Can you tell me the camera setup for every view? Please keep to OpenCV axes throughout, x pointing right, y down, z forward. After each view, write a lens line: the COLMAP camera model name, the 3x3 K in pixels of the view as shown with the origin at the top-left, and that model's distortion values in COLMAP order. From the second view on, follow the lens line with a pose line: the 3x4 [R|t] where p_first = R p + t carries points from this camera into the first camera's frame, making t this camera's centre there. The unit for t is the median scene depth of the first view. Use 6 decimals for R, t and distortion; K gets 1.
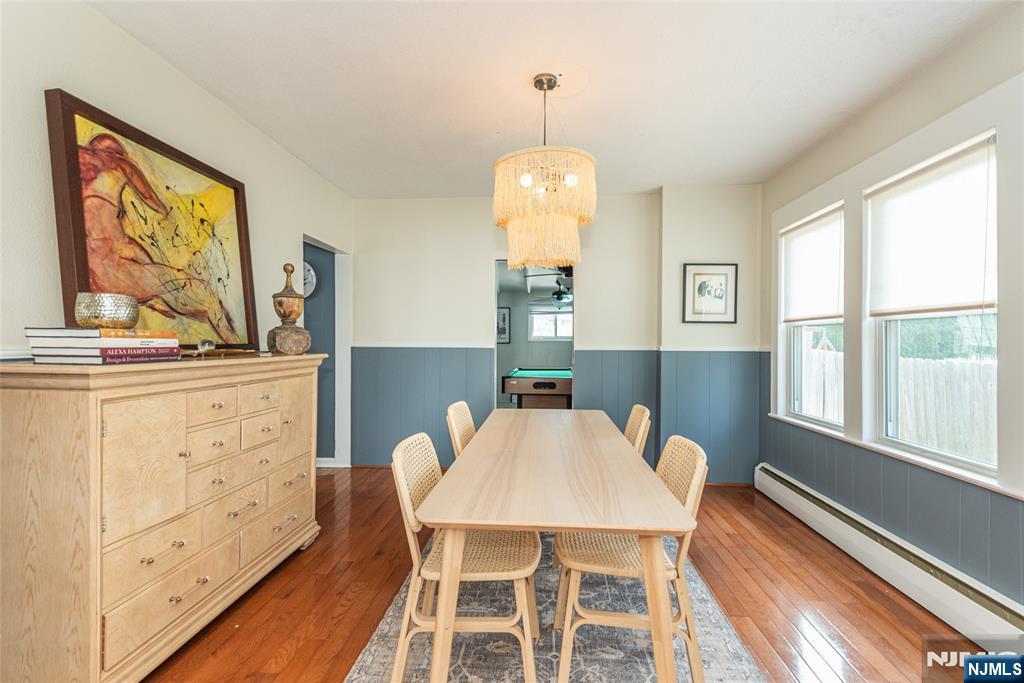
lens RADIAL K [[471.6, 0, 512.6], [0, 471.6, 339.2], [0, 0, 1]] dist [-0.002324, -0.000285]
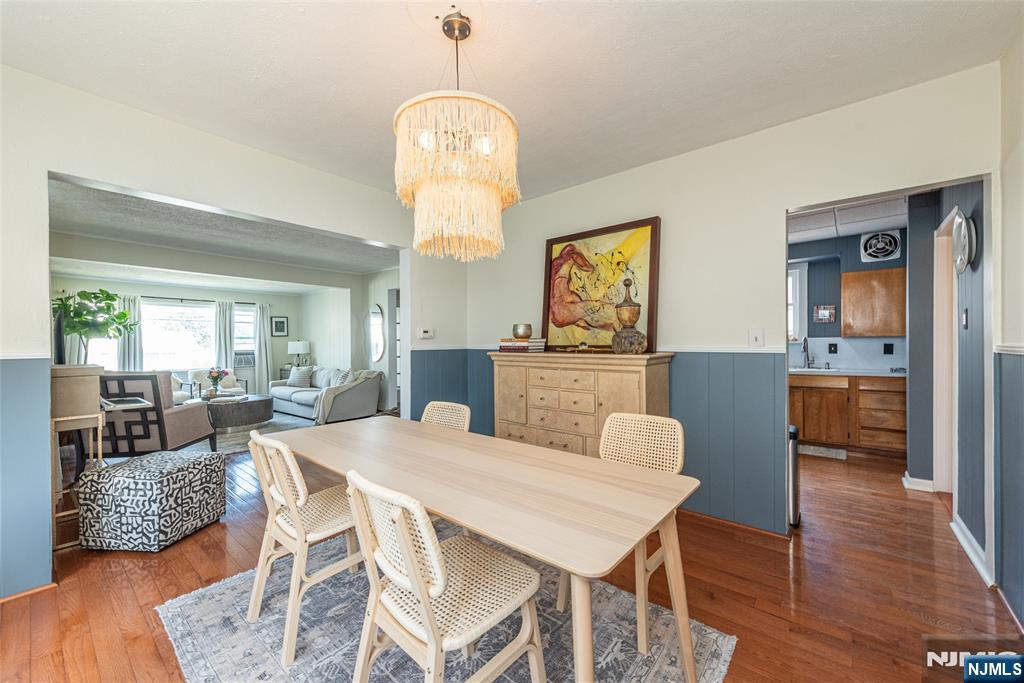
lens RADIAL K [[394.5, 0, 510.0], [0, 394.5, 347.9], [0, 0, 1]] dist [0.000128, -0.000001]
pose [[-0.602982, 0.007099, -0.797723, 0.641675], [0.005425, 0.999974, 0.004798, 0.013564], [0.797736, -0.001435, -0.603005, 1.702520]]
